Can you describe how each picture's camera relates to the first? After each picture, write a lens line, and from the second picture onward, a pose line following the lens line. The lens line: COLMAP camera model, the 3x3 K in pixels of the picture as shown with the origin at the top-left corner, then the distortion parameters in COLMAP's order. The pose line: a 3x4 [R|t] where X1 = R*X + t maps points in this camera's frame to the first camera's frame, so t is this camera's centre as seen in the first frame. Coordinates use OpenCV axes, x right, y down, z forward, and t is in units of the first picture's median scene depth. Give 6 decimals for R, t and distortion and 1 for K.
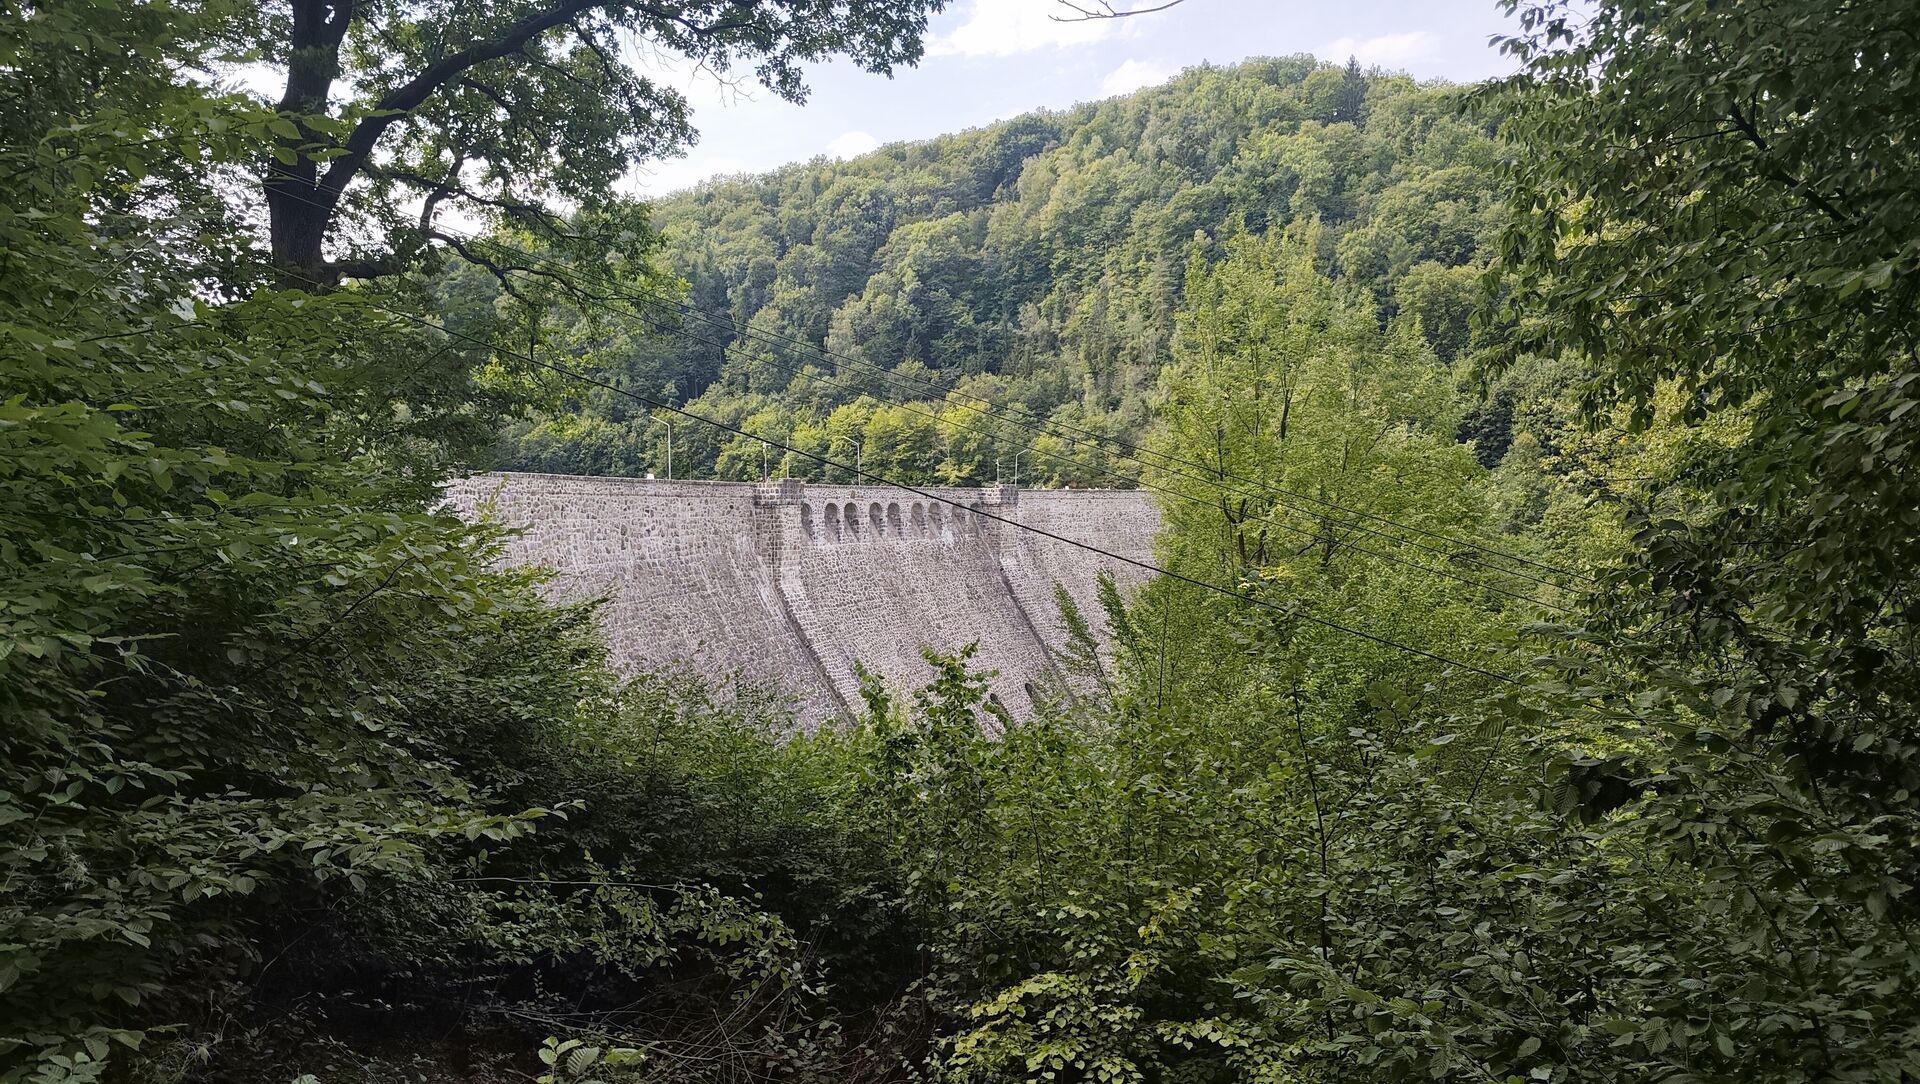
lens RADIAL K [[1283.6, 0, 971.8], [0, 1283.6, 606.6], [0, 0, 1]] dist [-0.000652, -0.019718]
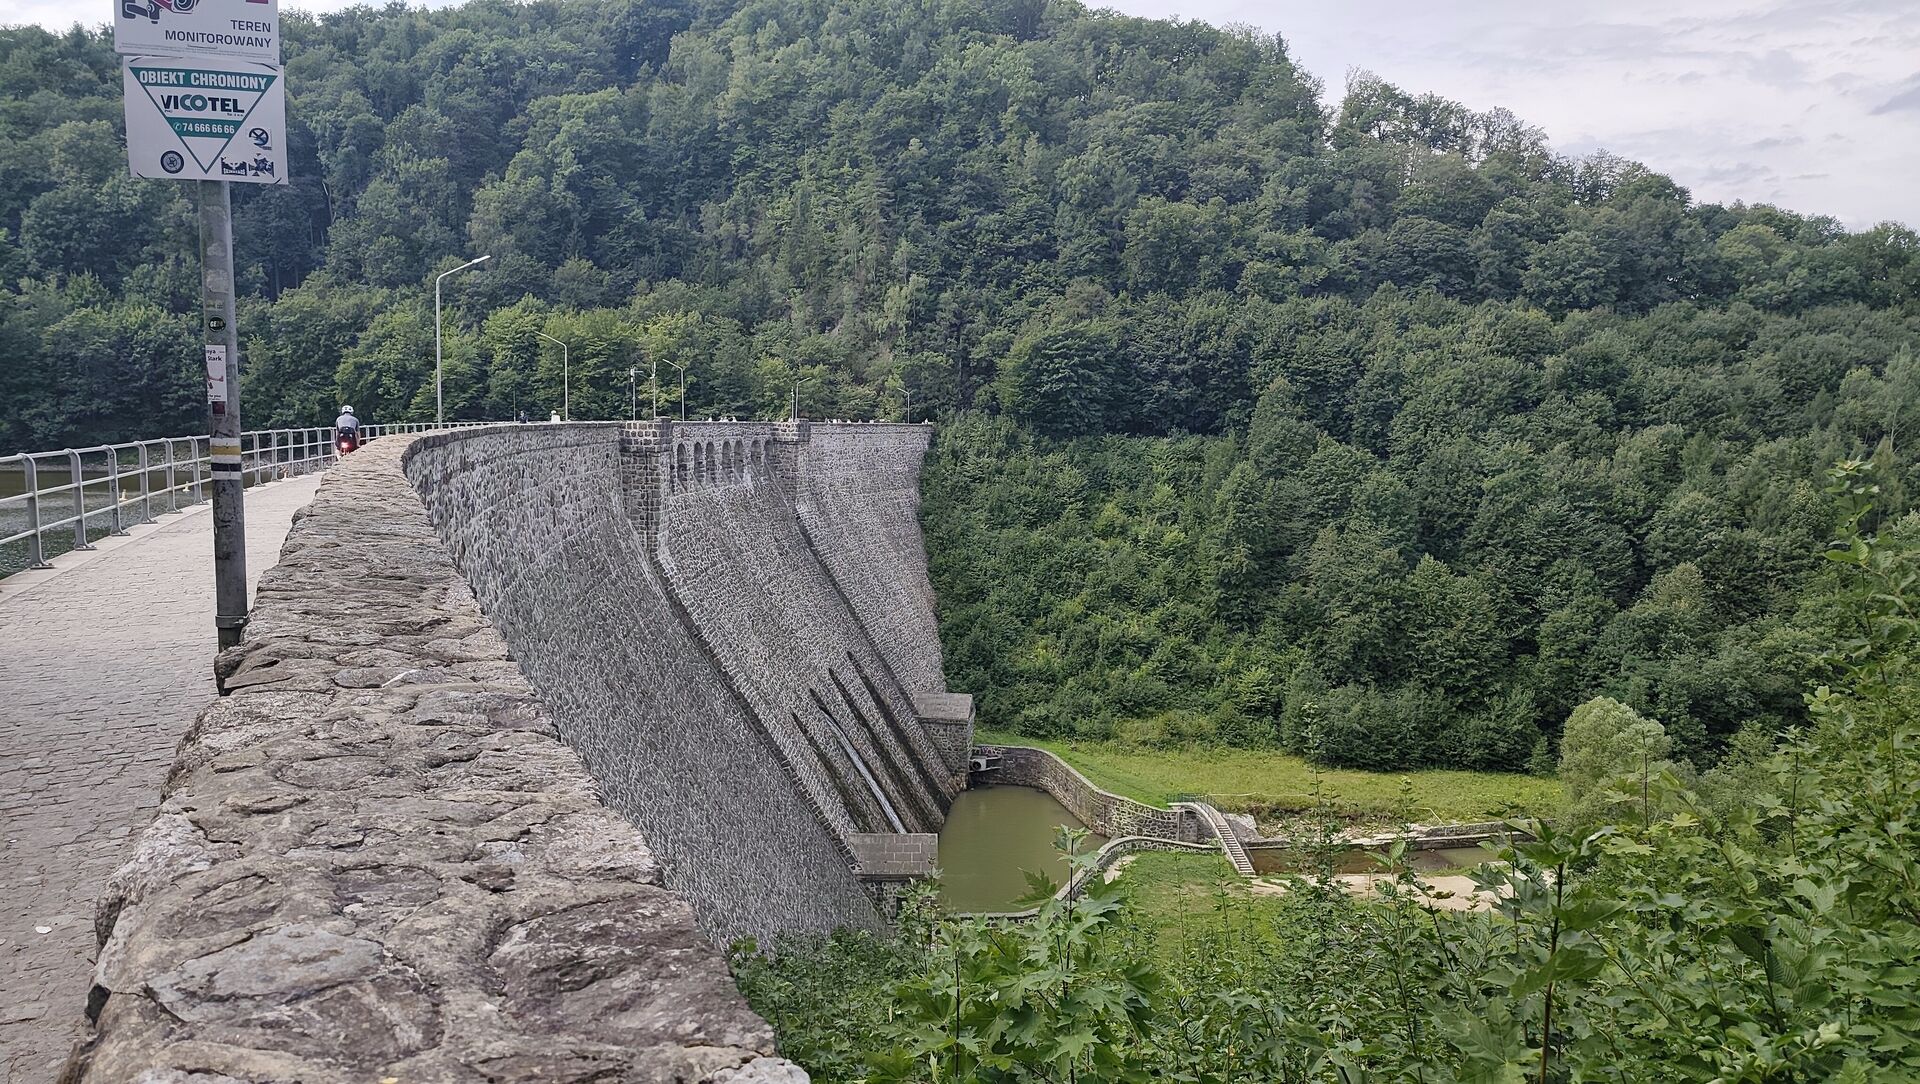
lens RADIAL K [[1283.6, 0, 964.7], [0, 1283.6, 576.5], [0, 0, 1]] dist [-0.000652, -0.019718]
pose [[0.929384, -0.020103, 0.368566, -0.128568], [0.003317, 0.998930, 0.046122, -0.019659], [-0.369099, -0.041643, 0.928457, 0.108187]]
